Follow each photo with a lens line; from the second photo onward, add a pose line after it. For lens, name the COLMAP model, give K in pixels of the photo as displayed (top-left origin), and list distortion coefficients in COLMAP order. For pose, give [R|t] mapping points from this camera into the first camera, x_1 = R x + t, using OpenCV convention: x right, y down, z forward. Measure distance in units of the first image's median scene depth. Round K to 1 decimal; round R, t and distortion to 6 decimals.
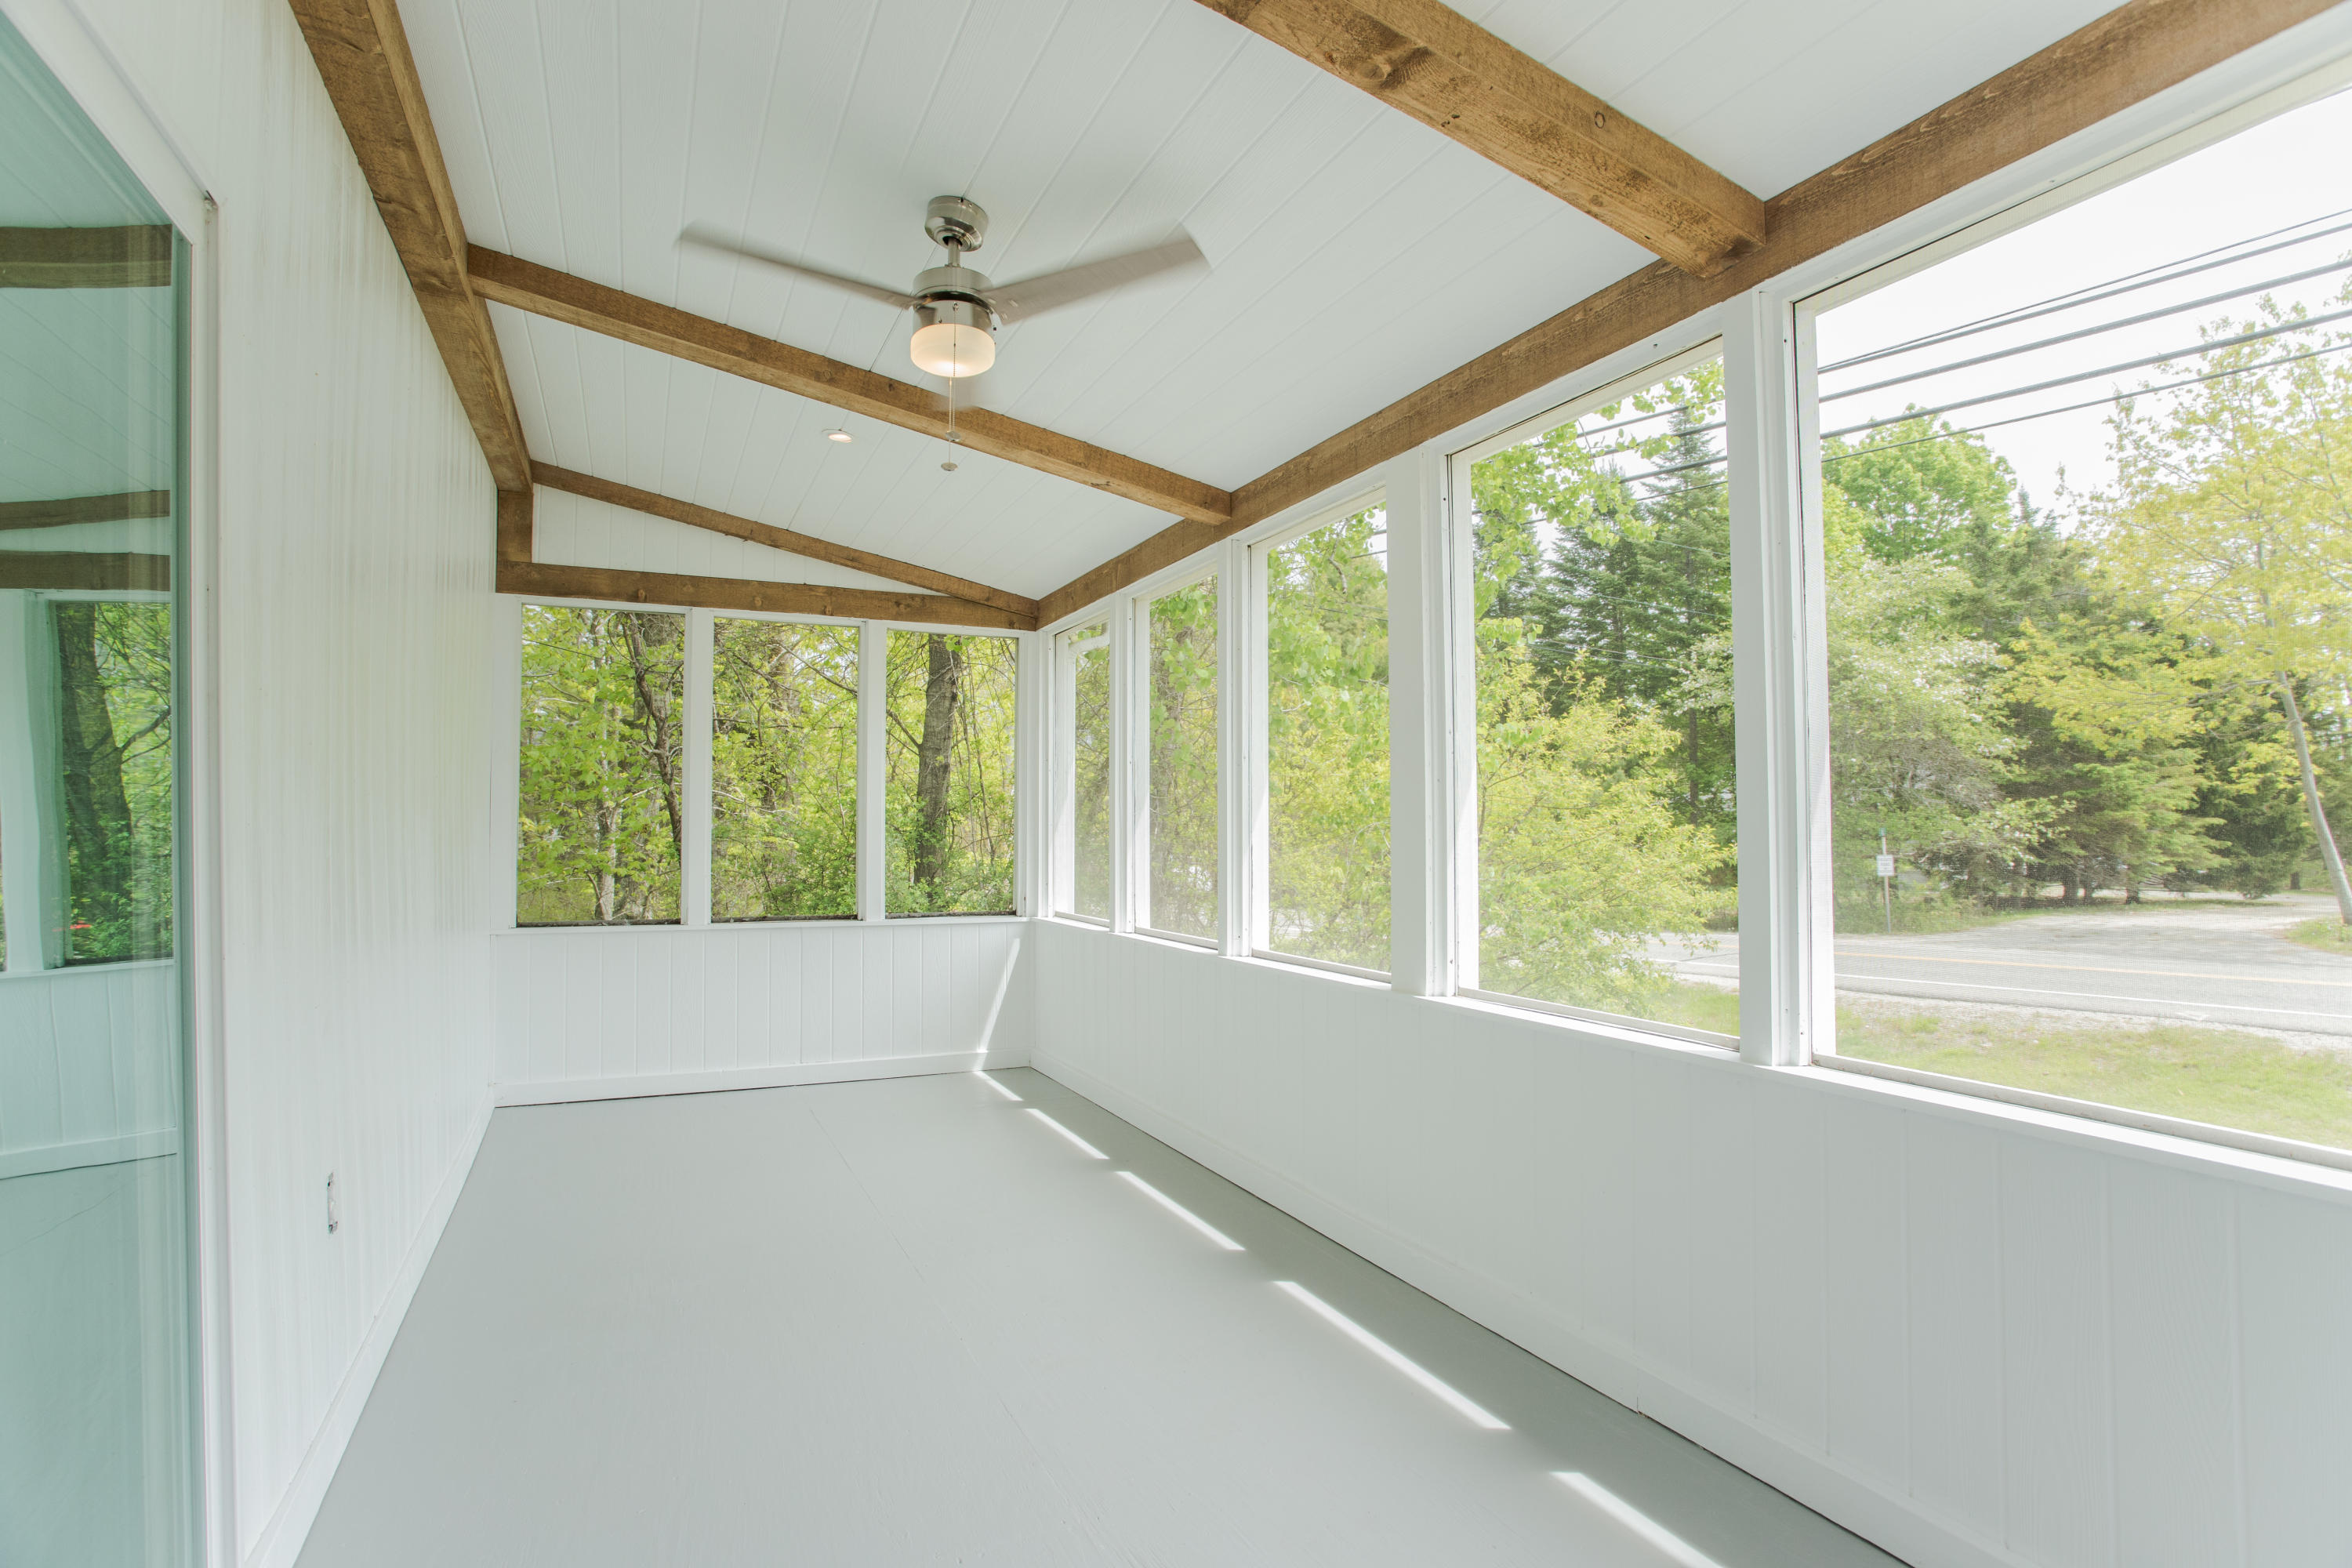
lens RADIAL K [[1181.1, 0, 1178.1], [0, 1181.1, 797.3], [0, 0, 1]] dist [0.000739, 0.001118]
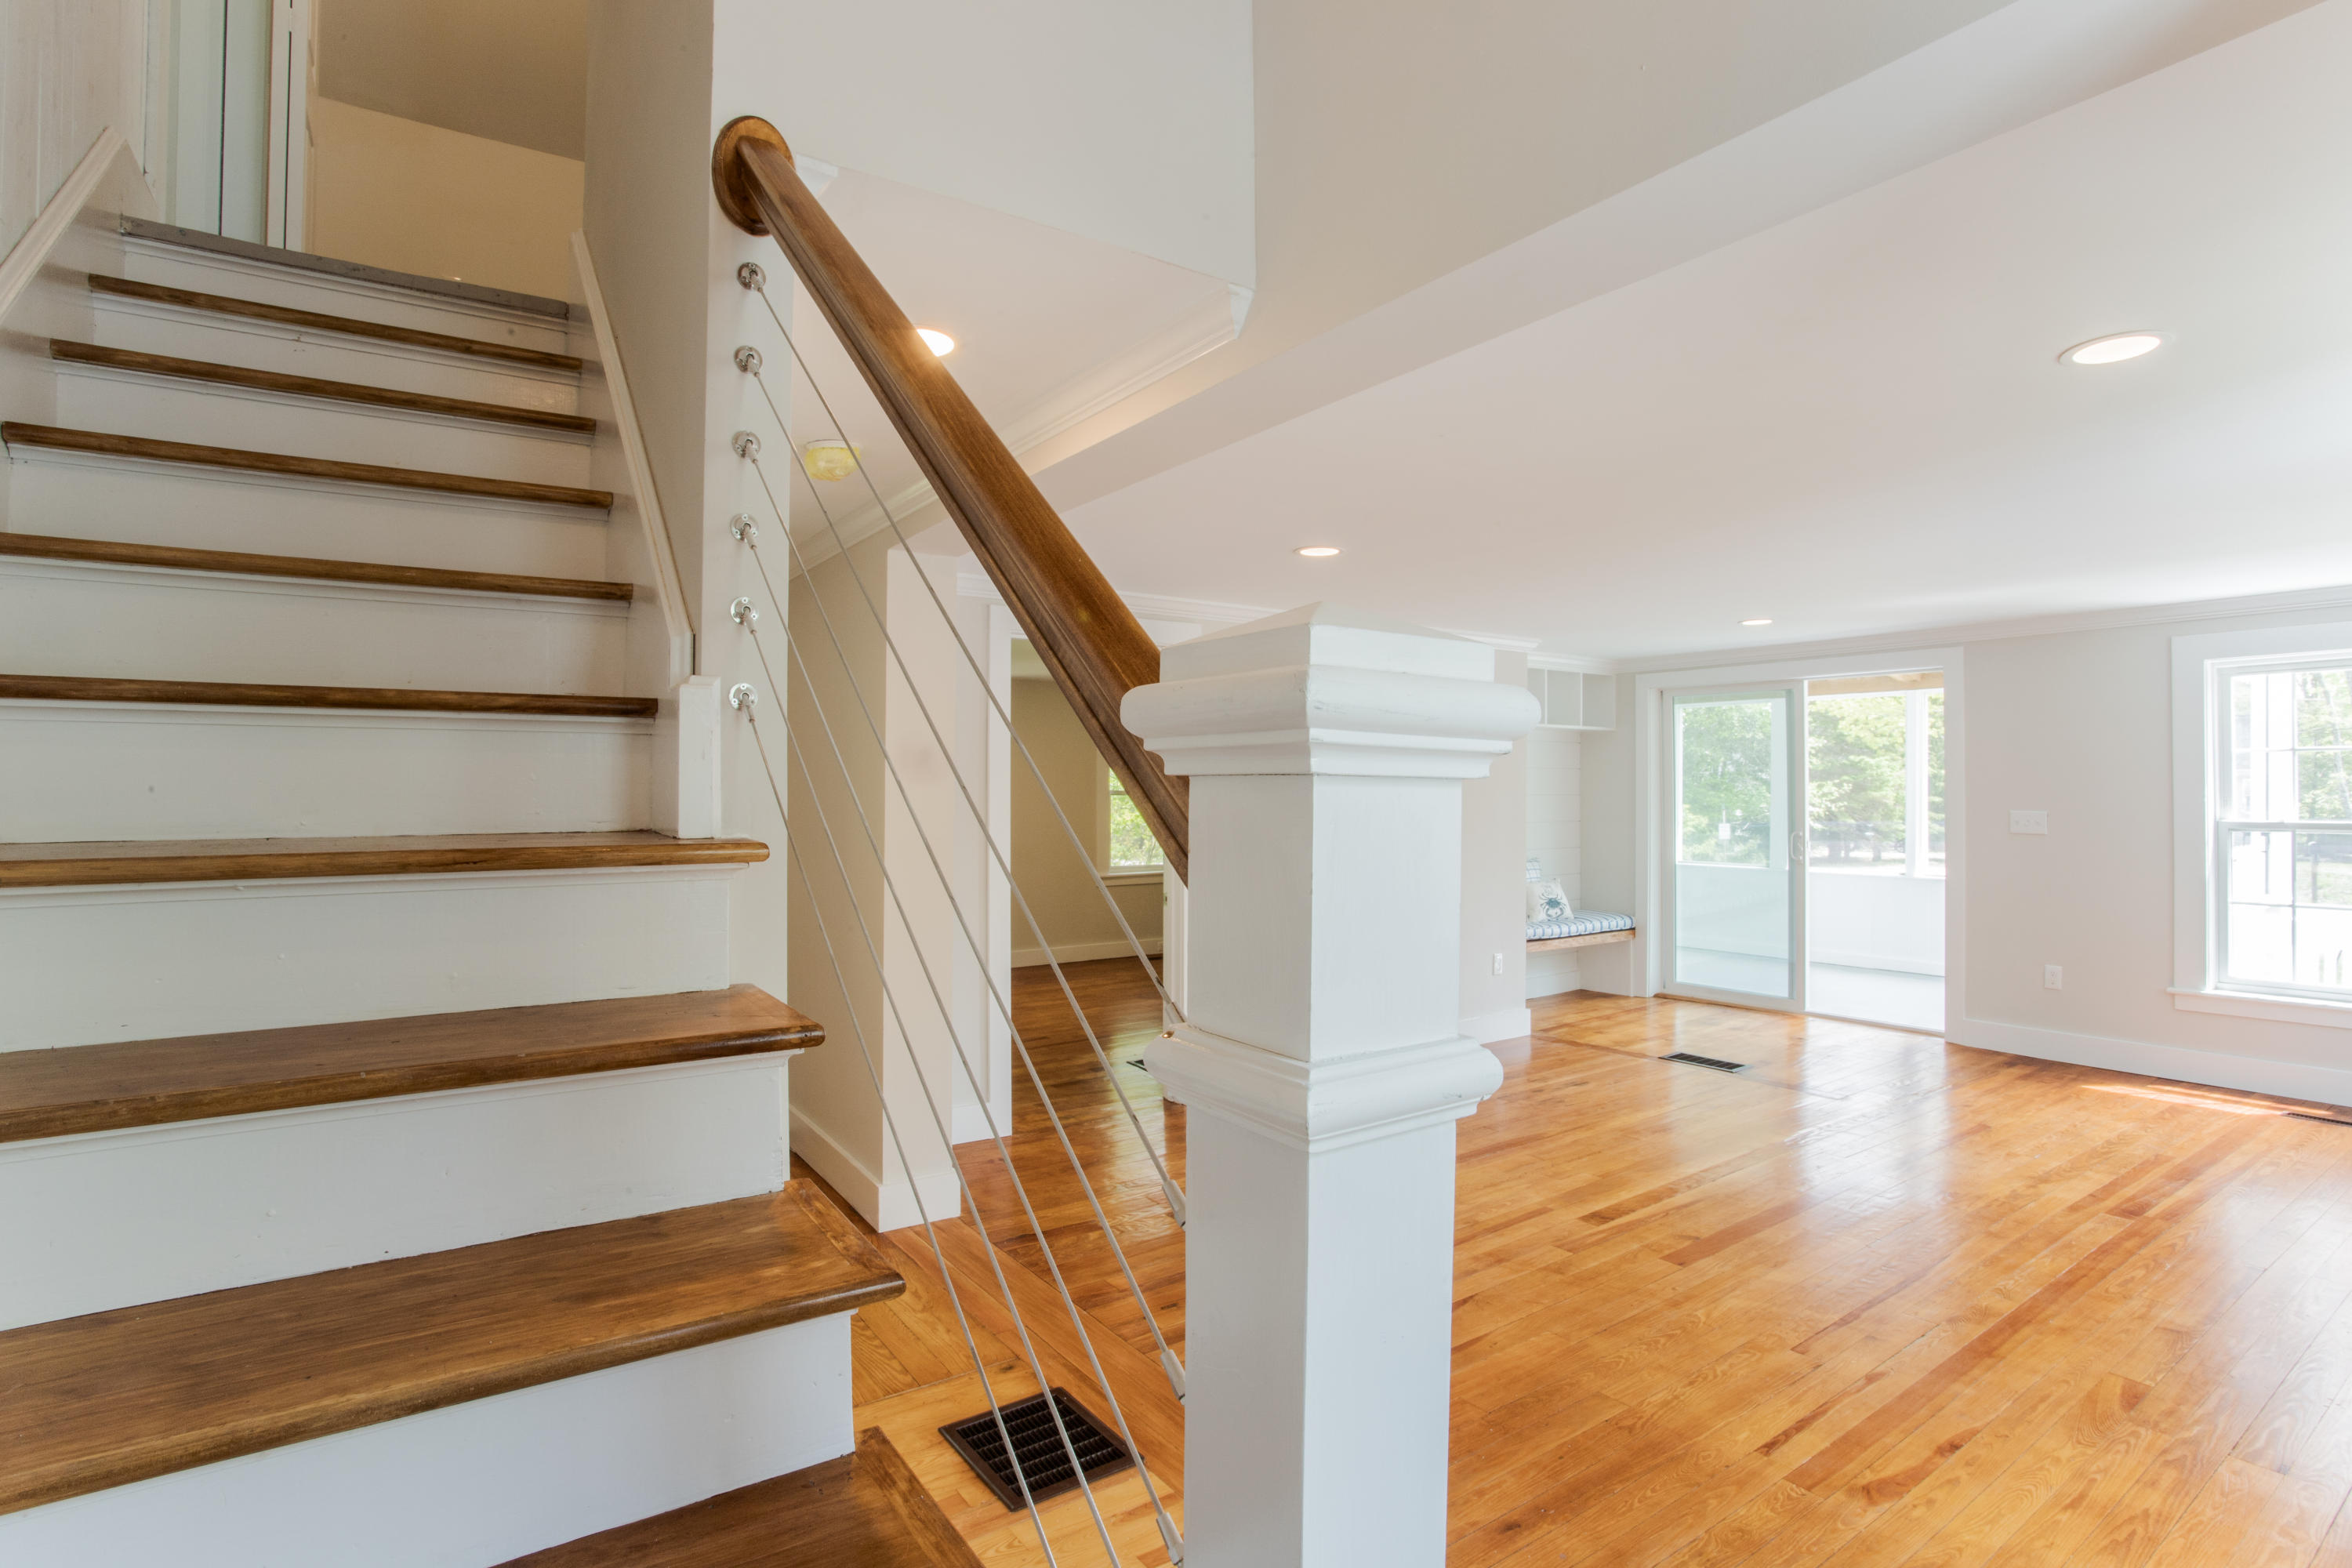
lens RADIAL K [[1181.1, 0, 1179.2], [0, 1181.1, 778.8], [0, 0, 1]] dist [0.000739, 0.001118]
pose [[0.985386, 0.008724, 0.170111, -0.224944], [-0.010133, 0.999921, 0.007414, -0.004795], [-0.170033, -0.009030, 0.985397, -0.199582]]
